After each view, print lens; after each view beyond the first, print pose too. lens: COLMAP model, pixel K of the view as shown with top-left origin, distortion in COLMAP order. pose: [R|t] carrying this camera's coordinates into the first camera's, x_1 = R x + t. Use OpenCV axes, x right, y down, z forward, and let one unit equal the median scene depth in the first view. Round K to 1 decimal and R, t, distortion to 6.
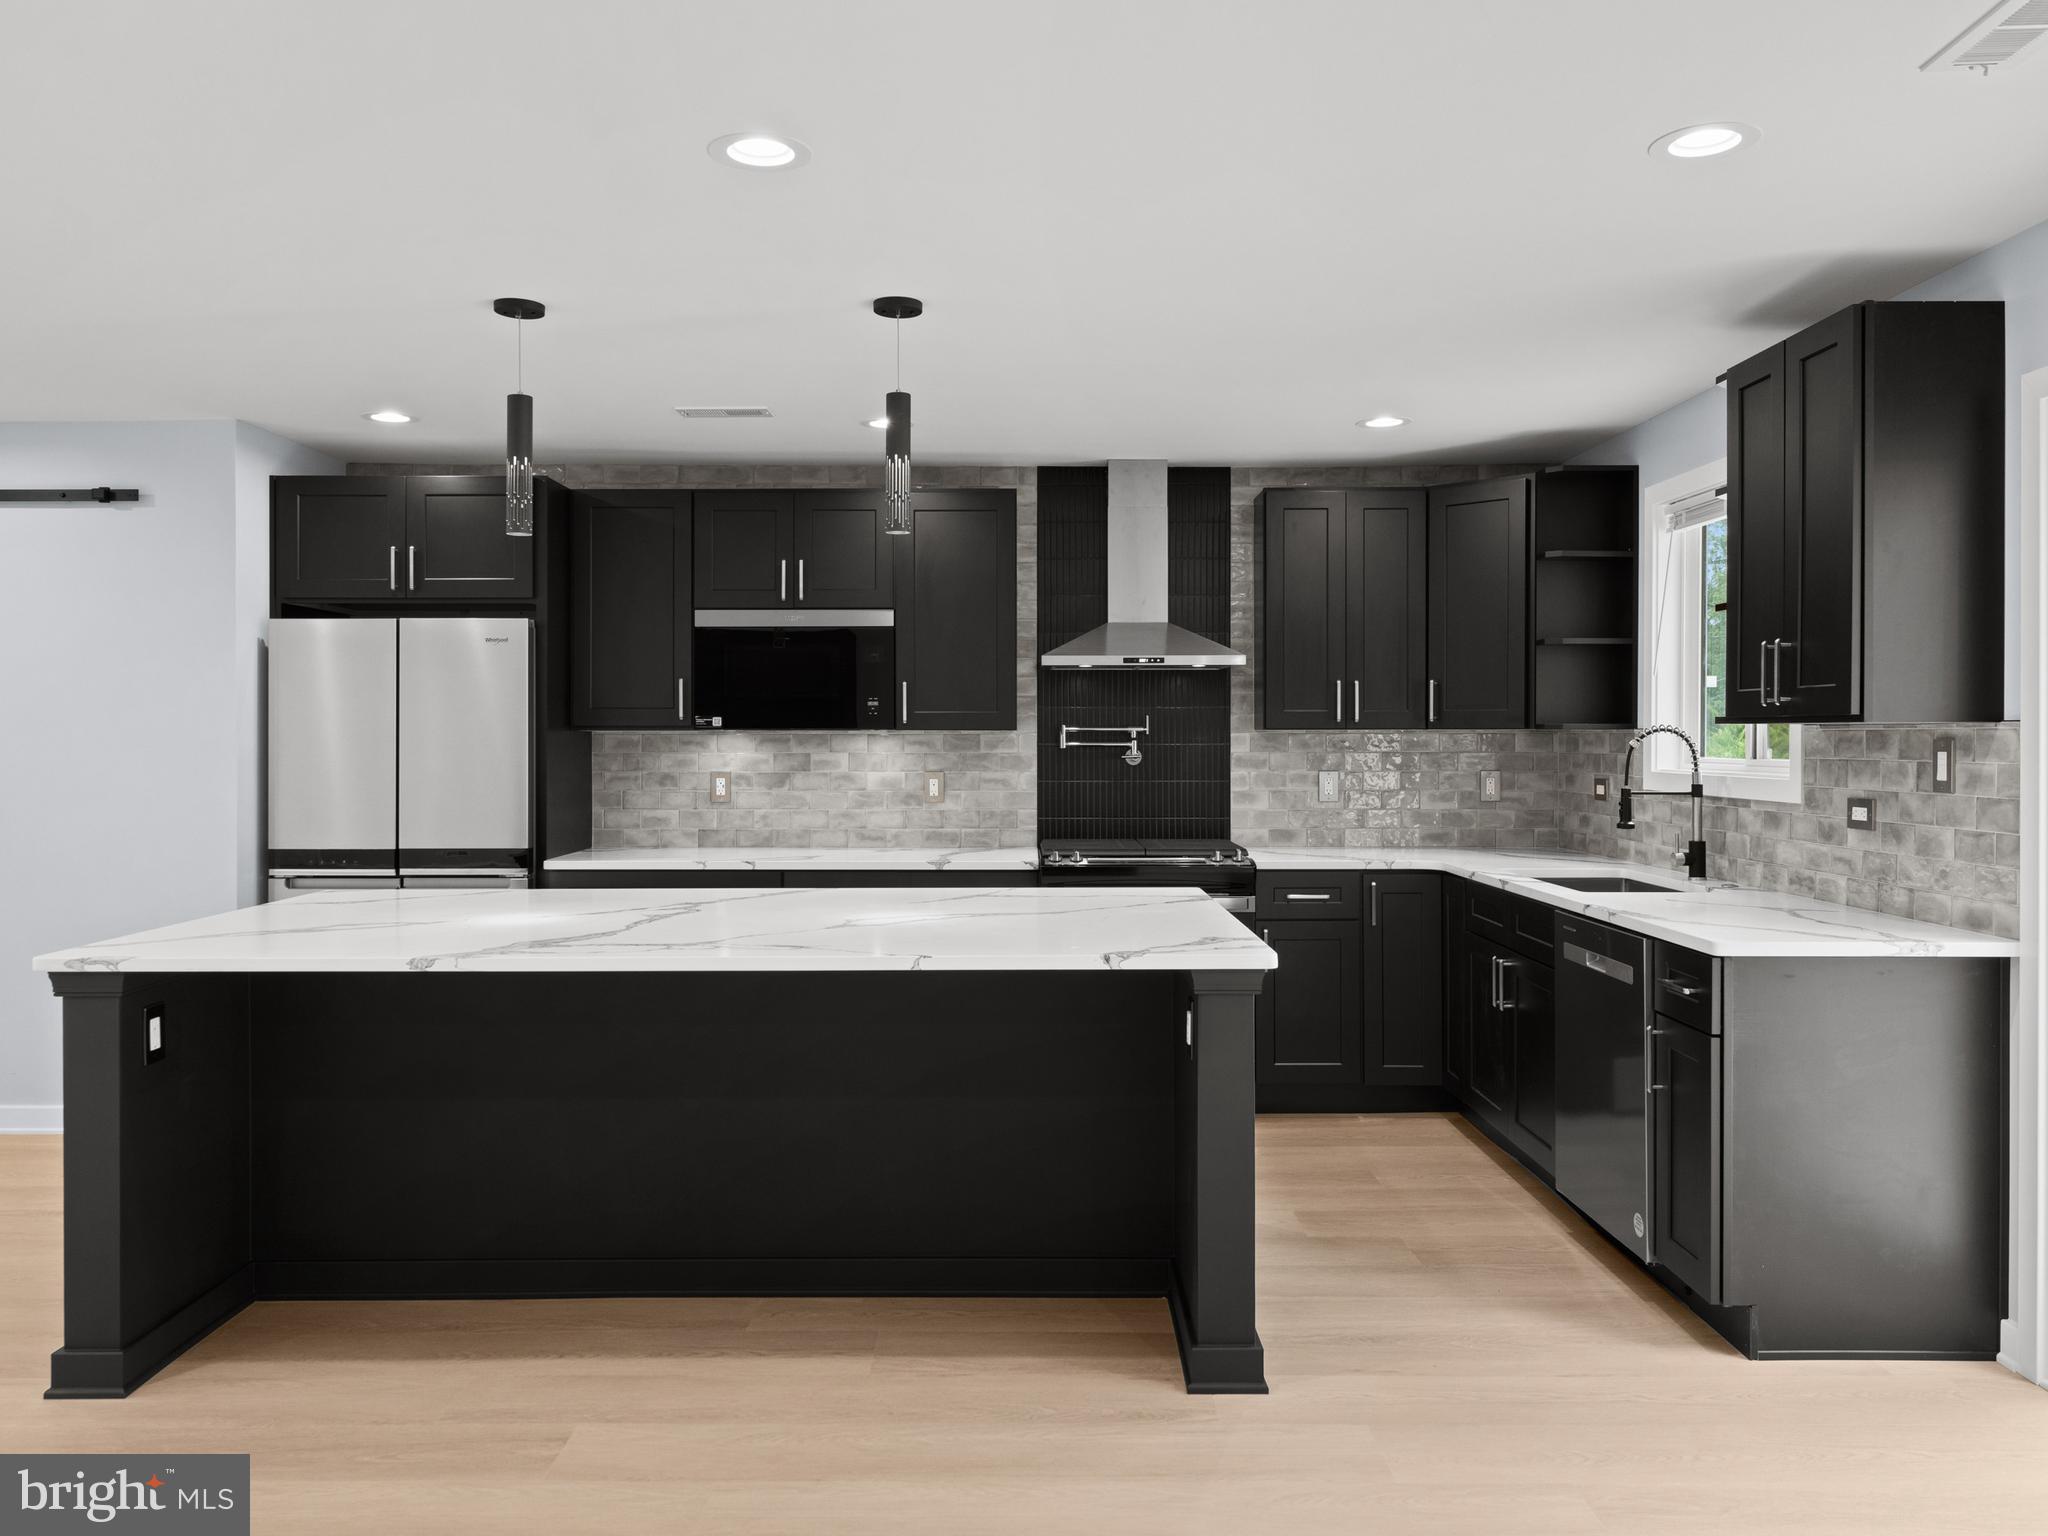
lens RADIAL K [[1501.1, 0, 1024.0], [0, 1501.1, 768.0], [0, 0, 1]] dist [0.001044, 0.002798]
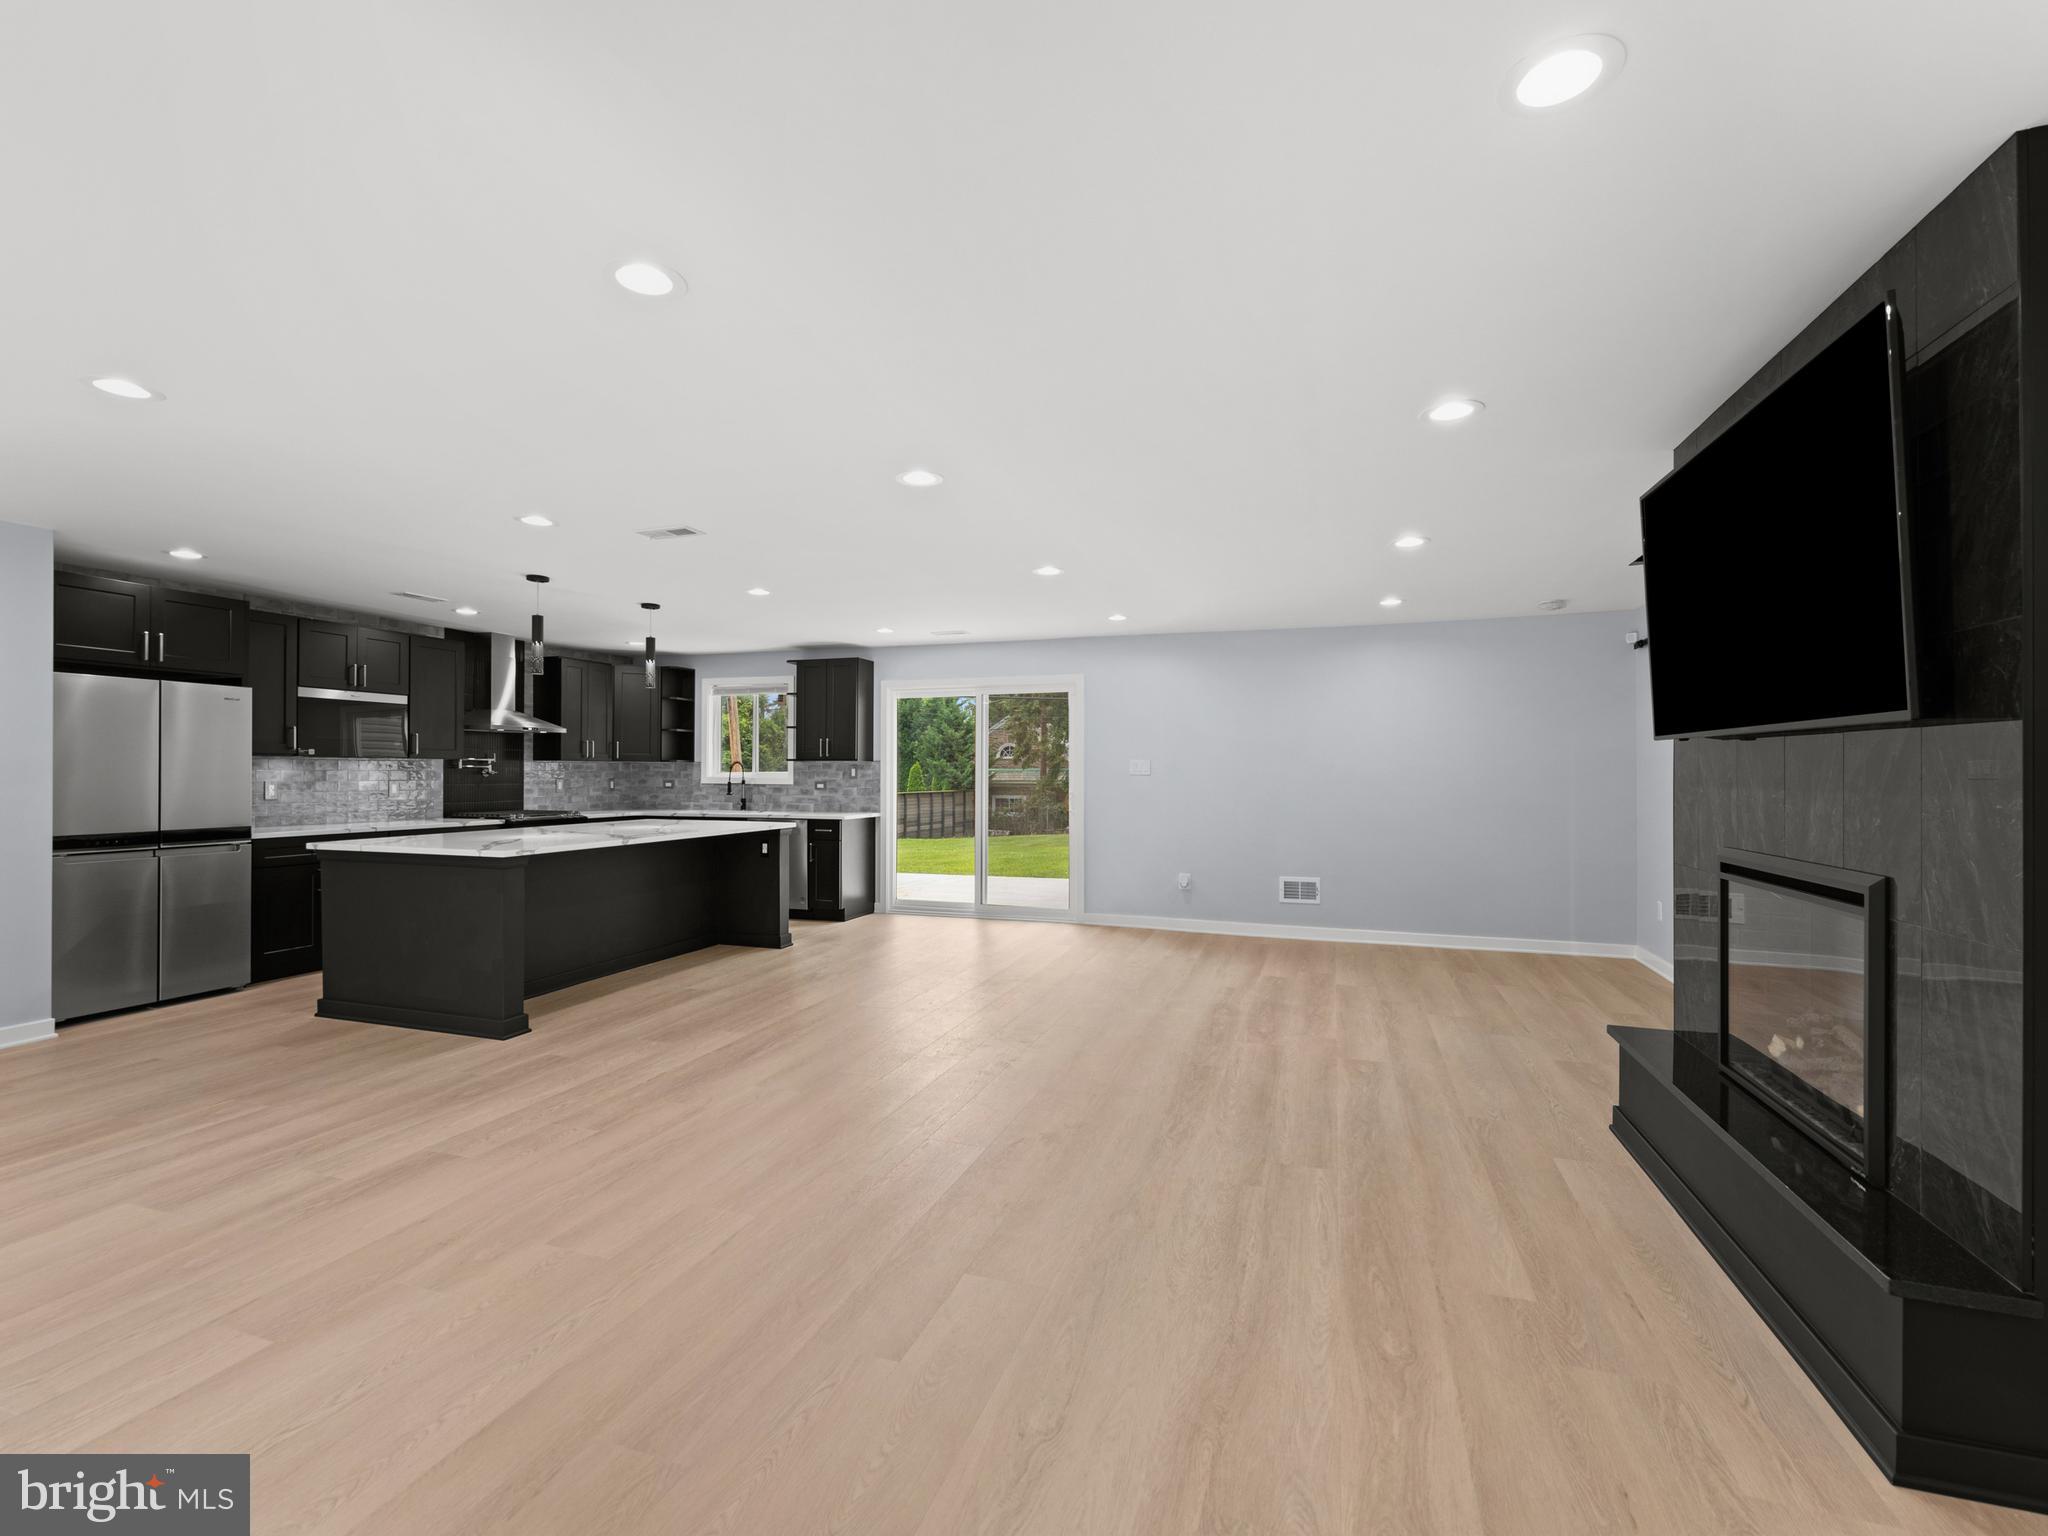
lens RADIAL K [[925.7, 0, 1024.0], [0, 925.7, 768.0], [0, 0, 1]] dist [0.000186, 0.000085]
pose [[0.311459, 0.006114, 0.950240, -0.981178], [0.016779, 0.999788, -0.011933, 0.015024], [-0.950111, 0.019660, 0.311291, -0.124358]]
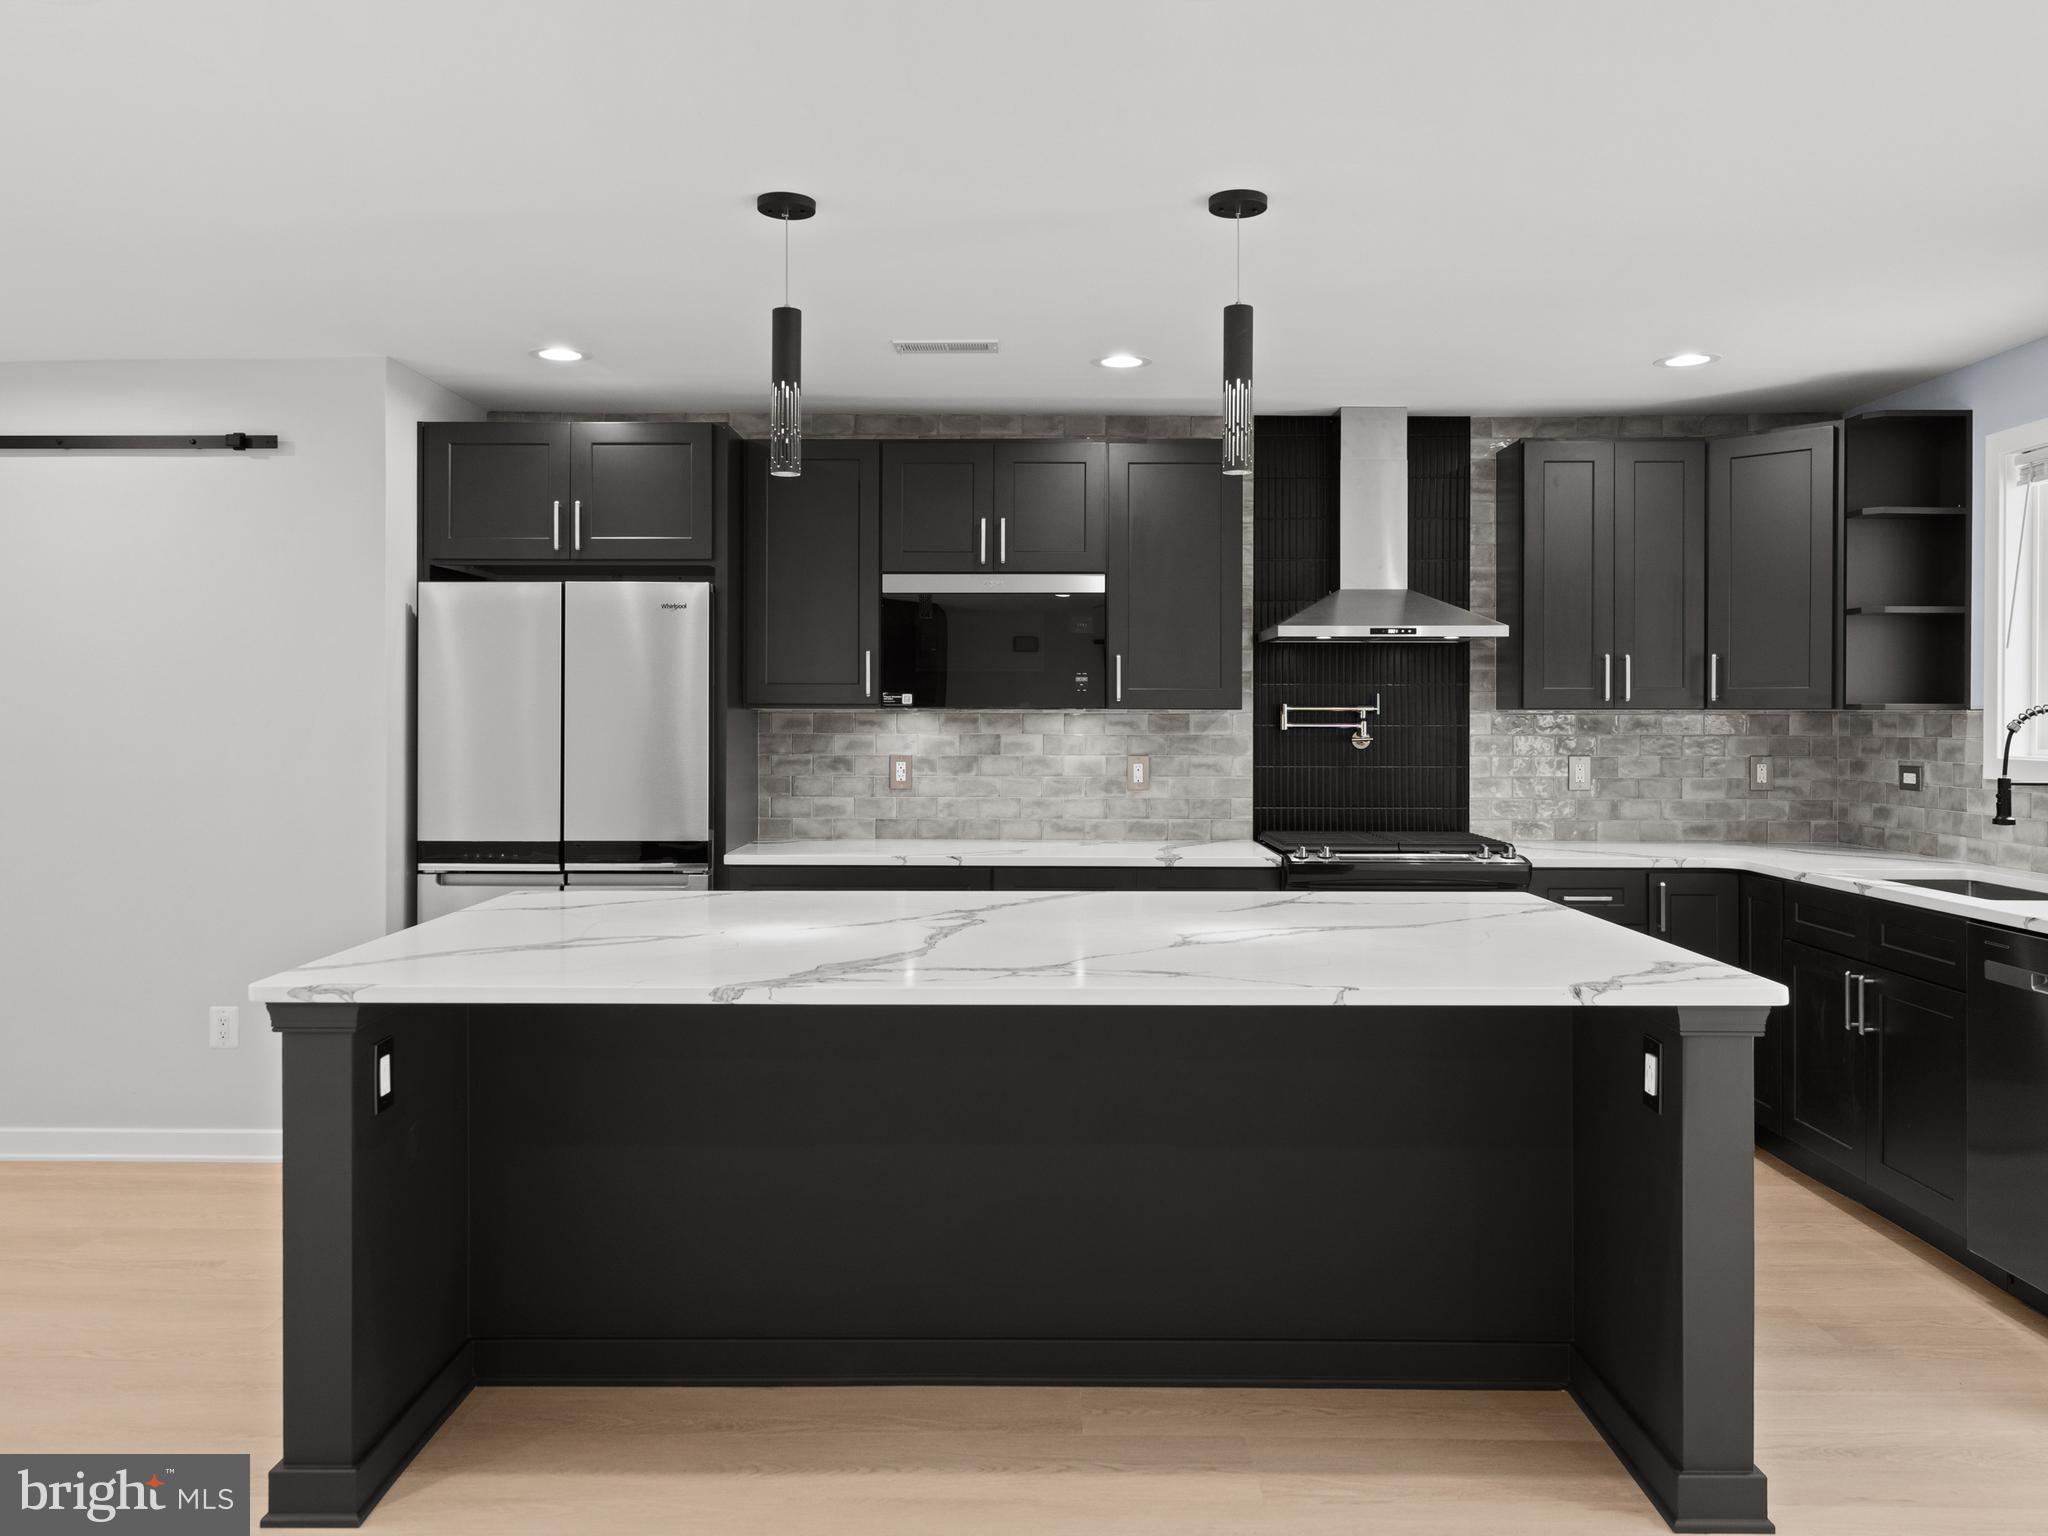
lens RADIAL K [[1512.0, 0, 1024.6], [0, 1512.0, 745.8], [0, 0, 1]] dist [0.000843, 0.001900]
pose [[0.999962, 0.002832, -0.008250, -0.128498], [-0.002848, 0.999994, -0.001907, -0.001543], [0.008245, 0.001931, 0.999964, 0.101346]]
